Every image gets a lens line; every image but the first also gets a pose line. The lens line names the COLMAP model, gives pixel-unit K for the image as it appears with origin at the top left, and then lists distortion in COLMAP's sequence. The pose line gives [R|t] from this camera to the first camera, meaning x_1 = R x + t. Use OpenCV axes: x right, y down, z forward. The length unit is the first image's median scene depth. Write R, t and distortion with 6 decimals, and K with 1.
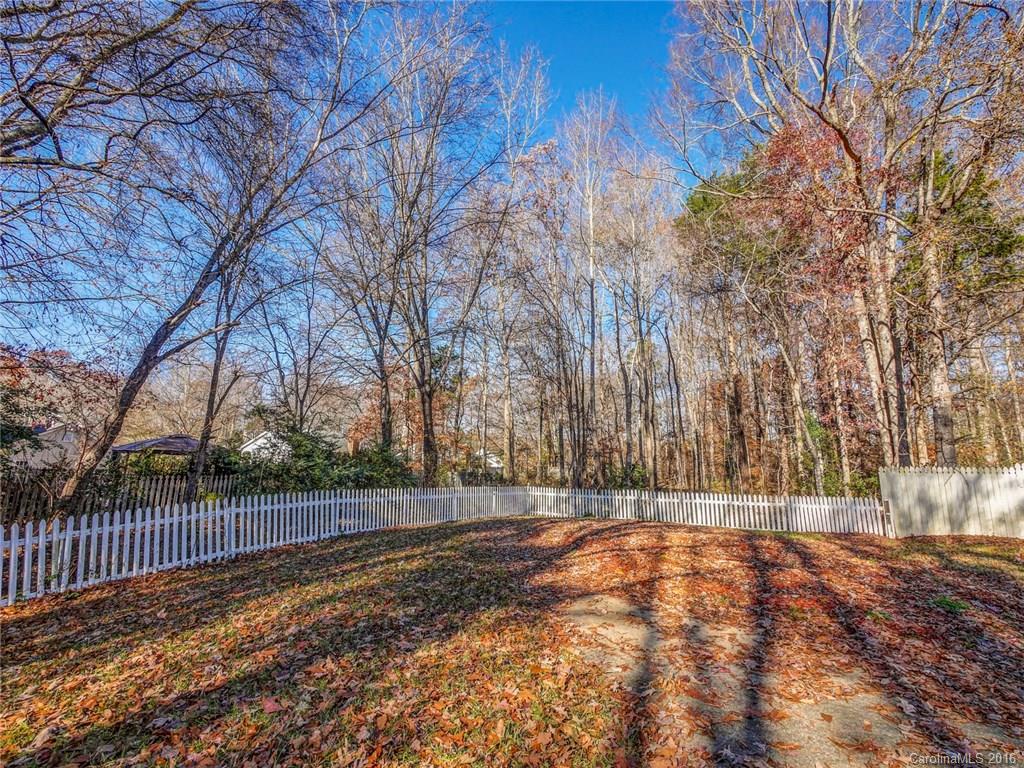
lens RADIAL K [[460.1, 0, 512.0], [0, 460.1, 384.0], [0, 0, 1]] dist [0.000368, 0.000031]
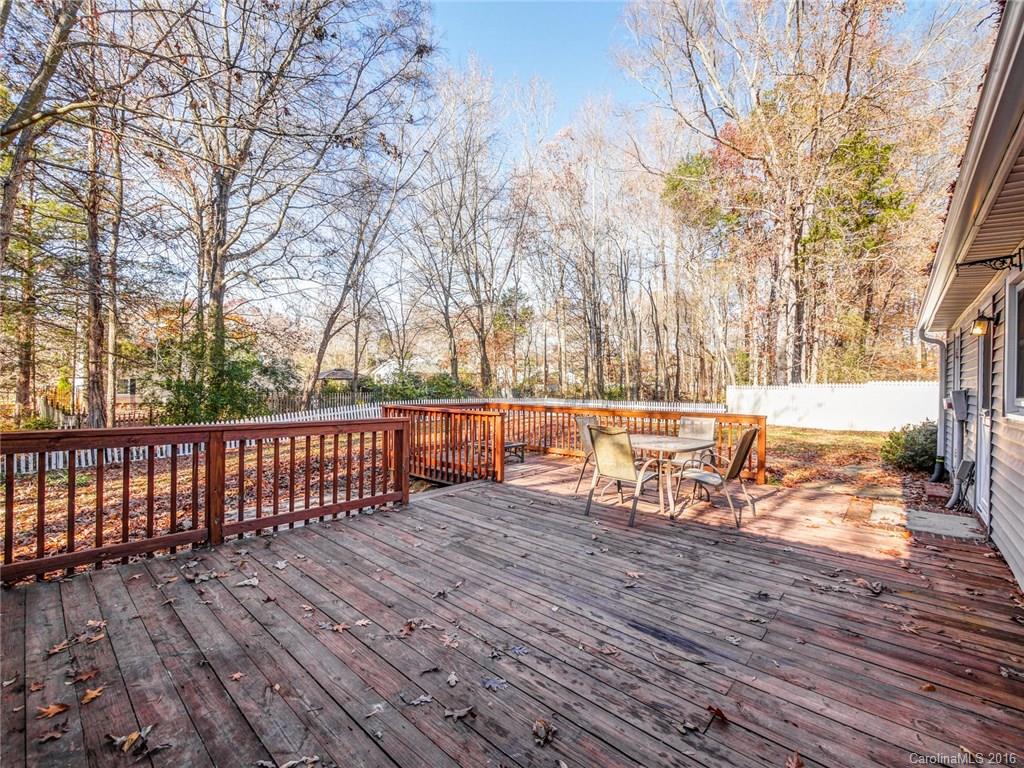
lens RADIAL K [[438.5, 0, 512.0], [0, 438.5, 384.0], [0, 0, 1]] dist [-0.008948, 0.000061]
pose [[0.973995, -0.008716, -0.226404, 0.389302], [0.050877, 0.982155, 0.181063, -0.139976], [0.220785, -0.187874, 0.957057, -0.626112]]
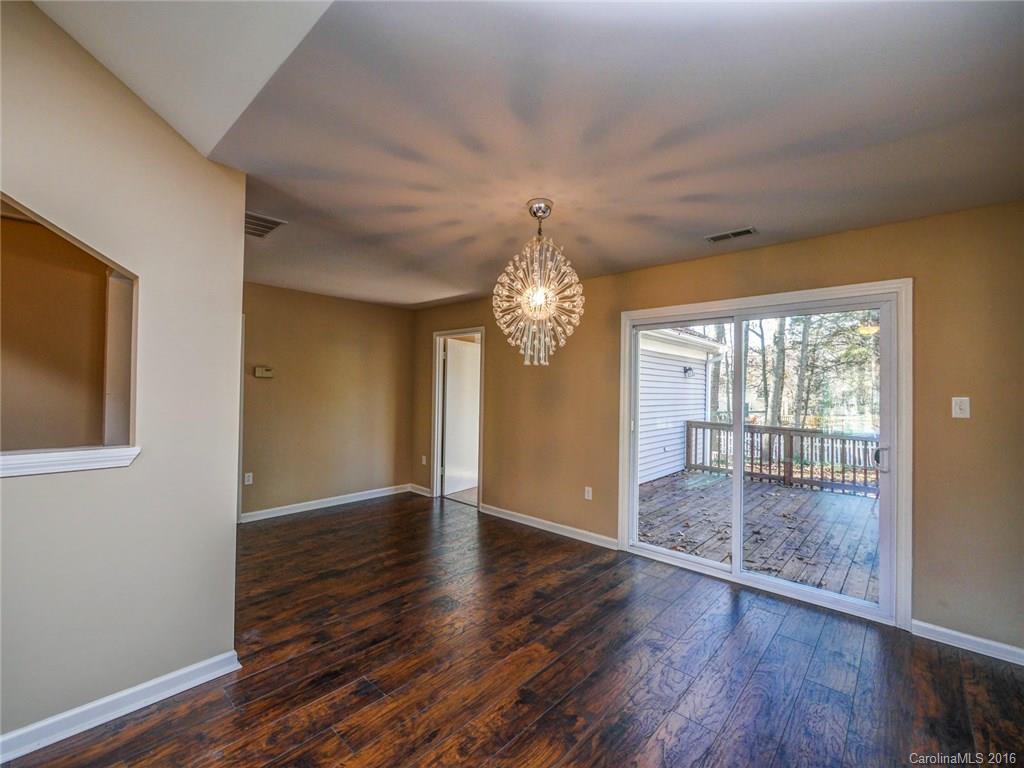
lens RADIAL K [[438.5, 0, 512.0], [0, 438.5, 384.0], [0, 0, 1]] dist [-0.008948, 0.000061]
pose [[-0.240642, -0.042754, -0.969672, 0.773001], [0.168065, 0.982104, -0.085011, -0.142007], [0.955953, -0.183425, -0.229149, -0.611847]]
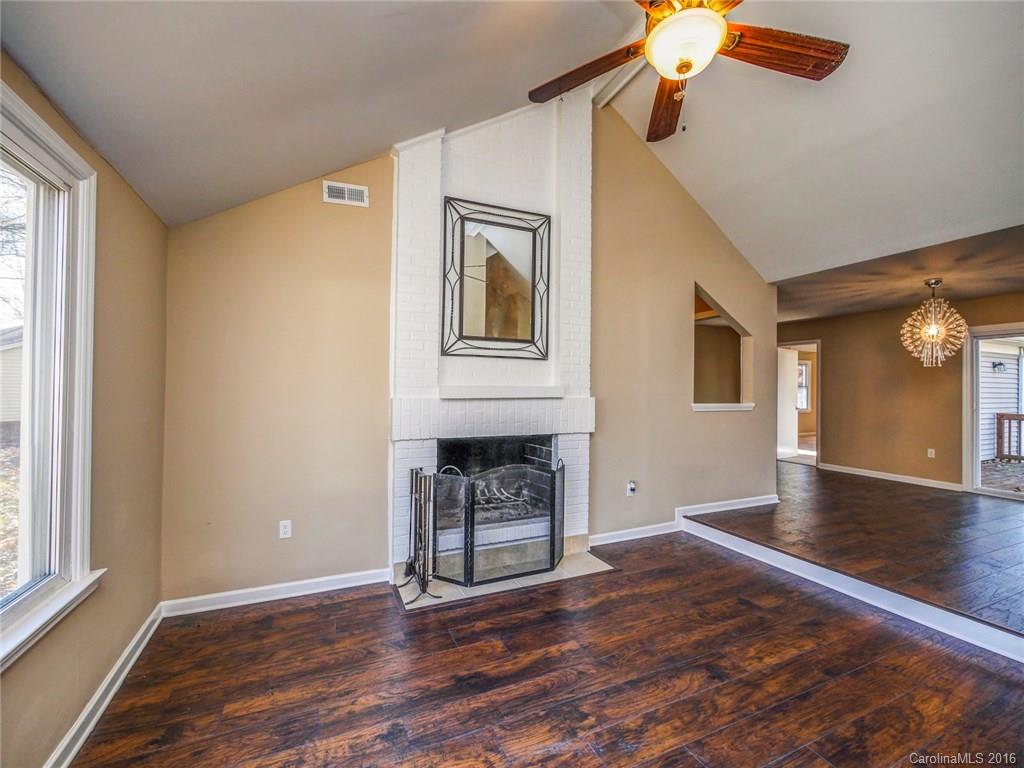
lens RADIAL K [[438.5, 0, 512.0], [0, 438.5, 384.0], [0, 0, 1]] dist [-0.008948, 0.000061]
pose [[-0.608725, -0.039916, -0.792376, 1.072102], [0.129028, 0.980457, -0.148513, -0.142110], [0.782819, -0.192643, -0.591678, -0.704296]]
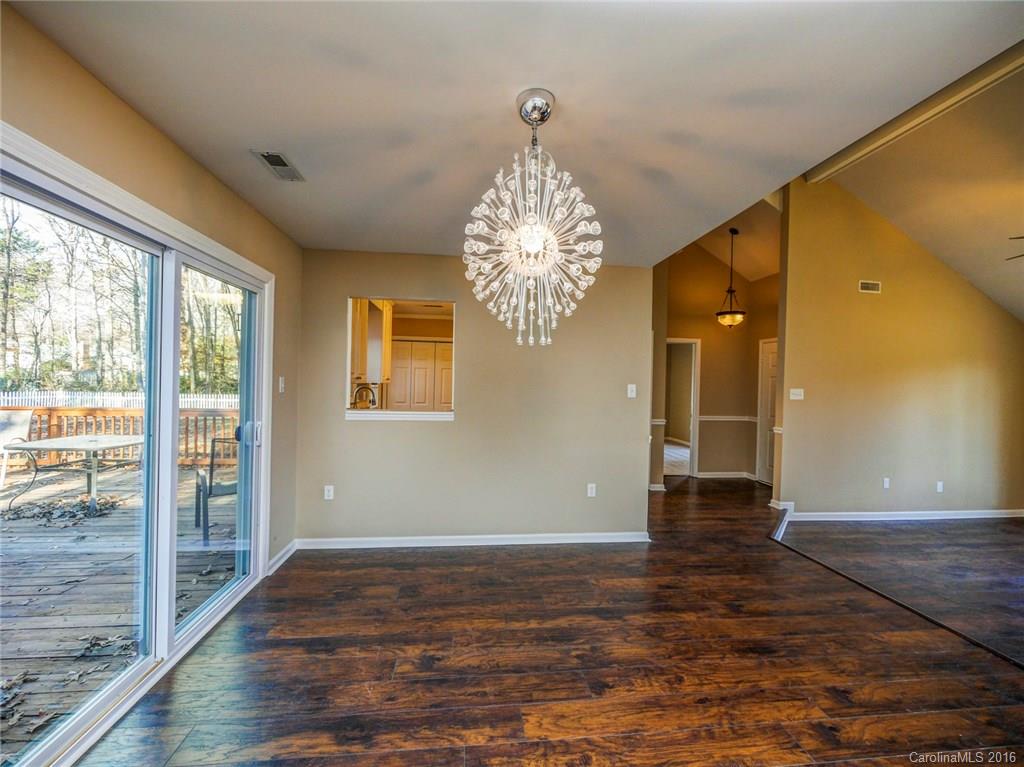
lens RADIAL K [[438.5, 0, 512.0], [0, 438.5, 383.5], [0, 0, 1]] dist [-0.008948, 0.000061]
pose [[0.821790, -0.005671, 0.569762, 0.511802], [-0.114559, 0.977887, 0.174967, -0.174452], [-0.558155, -0.209057, 0.802968, -0.743564]]
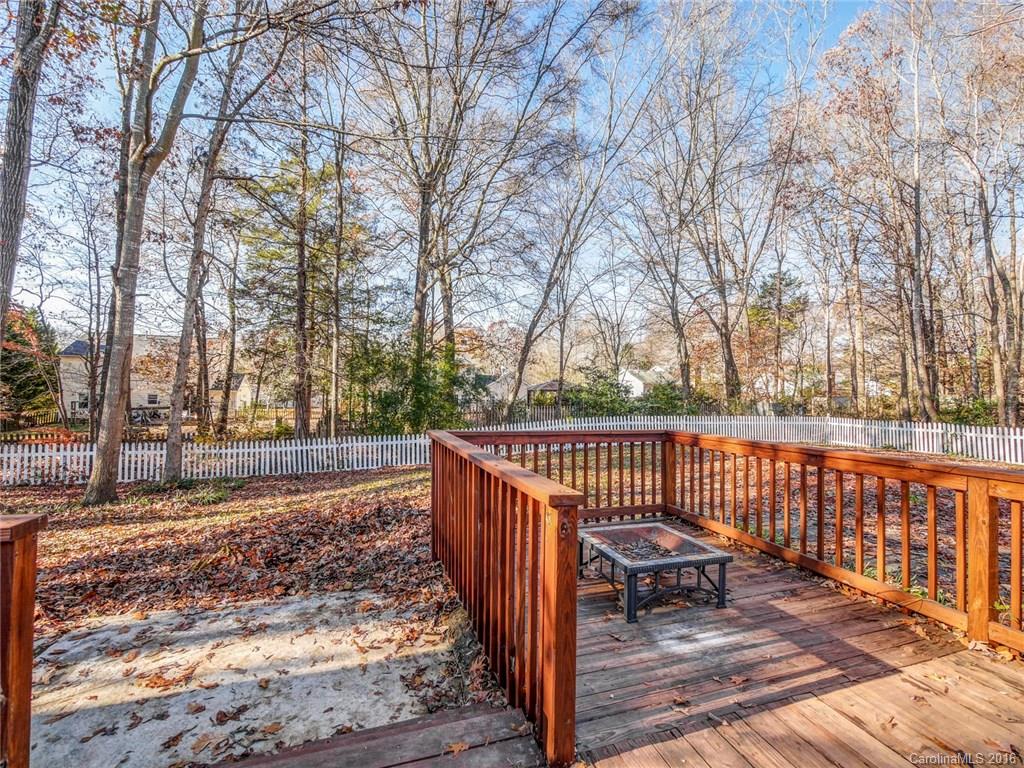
lens RADIAL K [[451.6, 0, 516.5], [0, 451.6, 388.3], [0, 0, 1]] dist [0.001016, 0.000308]
pose [[0.723582, -0.019338, -0.689968, 0.352327], [0.132910, 0.984804, 0.111783, -0.072614], [0.677322, -0.172588, 0.715156, -0.290507]]
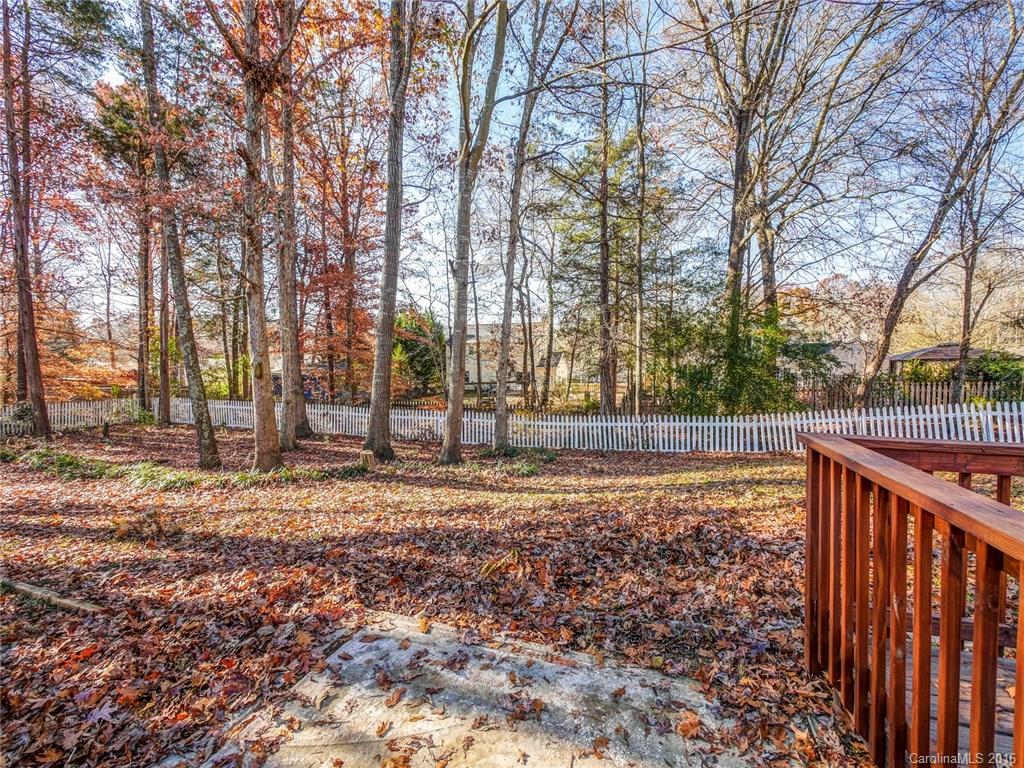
lens RADIAL K [[449.4, 0, 512.0], [0, 449.4, 384.0], [0, 0, 1]] dist [-0.006960, -0.000130]
pose [[0.149471, 0.016677, -0.988625, 0.241212], [0.194870, 0.979750, 0.045990, -0.064277], [0.969373, -0.199527, 0.143195, -0.238904]]
